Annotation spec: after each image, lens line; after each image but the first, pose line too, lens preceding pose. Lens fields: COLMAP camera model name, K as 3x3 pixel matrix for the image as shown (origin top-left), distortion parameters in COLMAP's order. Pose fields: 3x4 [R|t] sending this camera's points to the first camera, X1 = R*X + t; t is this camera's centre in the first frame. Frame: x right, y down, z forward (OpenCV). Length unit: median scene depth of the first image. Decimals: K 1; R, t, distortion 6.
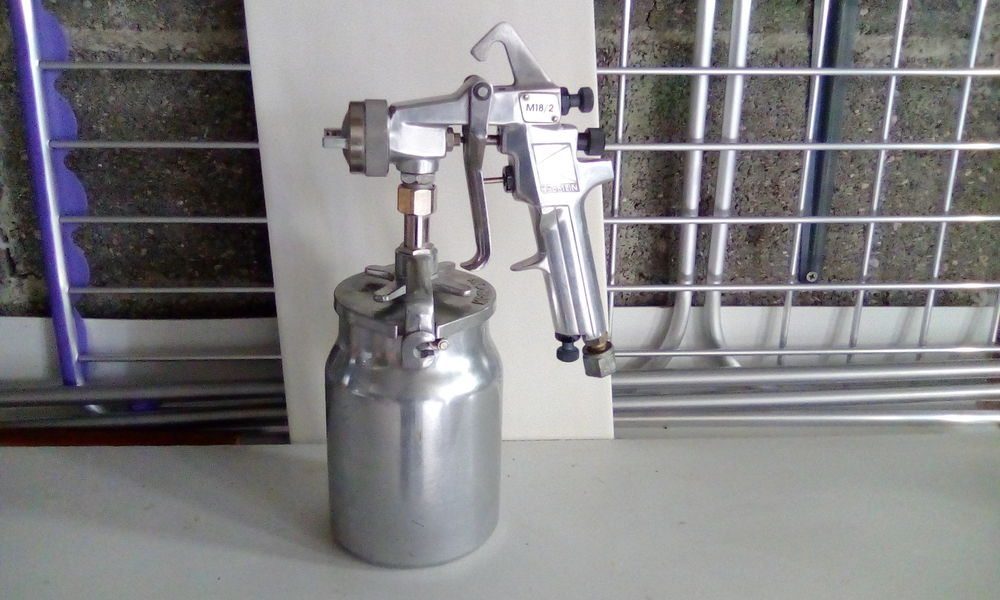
lens RADIAL K [[806.6, 0, 481.8], [0, 806.6, 260.6], [0, 0, 1]] dist [0.014131, -0.057360]
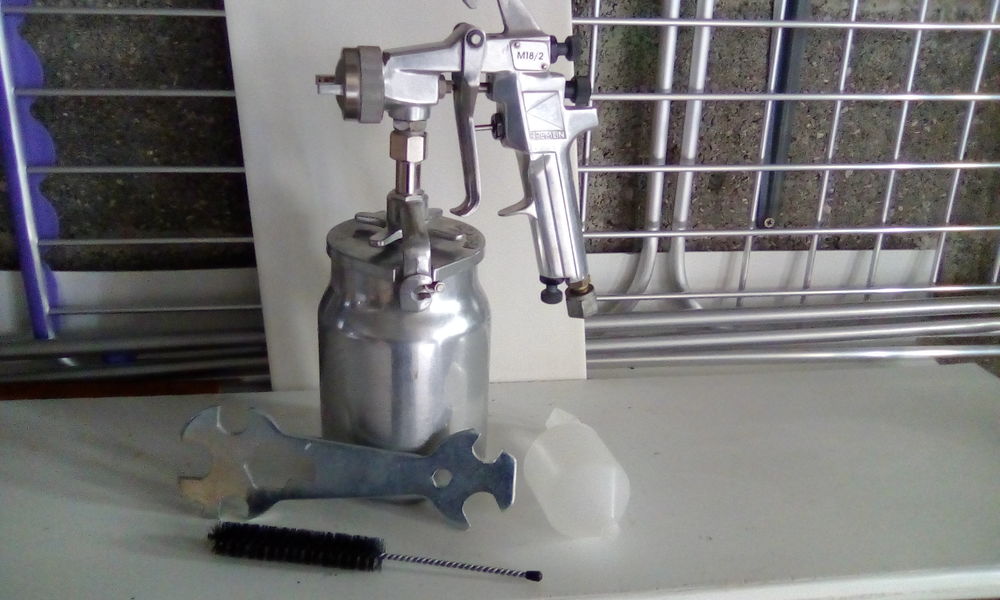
lens RADIAL K [[806.6, 0, 481.8], [0, 806.6, 260.6], [0, 0, 1]] dist [0.014131, -0.057360]
pose [[0.997001, -0.012079, 0.076435, -0.047702], [0.007847, 0.998432, 0.055419, 0.008788], [-0.076984, -0.054653, 0.995533, -0.019735]]
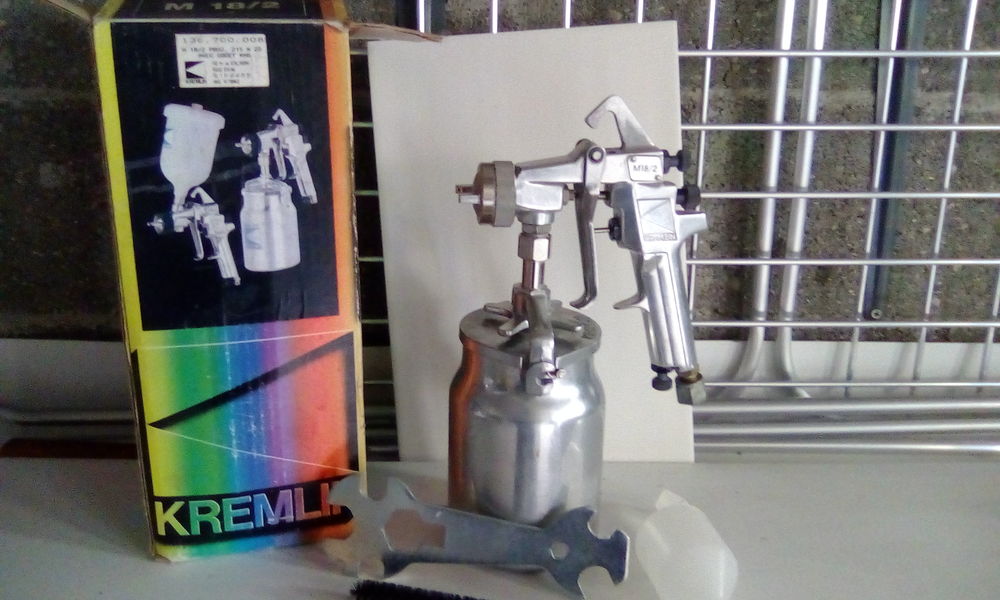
lens RADIAL K [[806.6, 0, 481.8], [0, 806.6, 260.6], [0, 0, 1]] dist [0.014131, -0.057360]
pose [[0.998925, 0.007476, -0.045758, -0.072011], [-0.008949, 0.999446, -0.032072, -0.012914], [0.045493, 0.032447, 0.998438, -0.104148]]
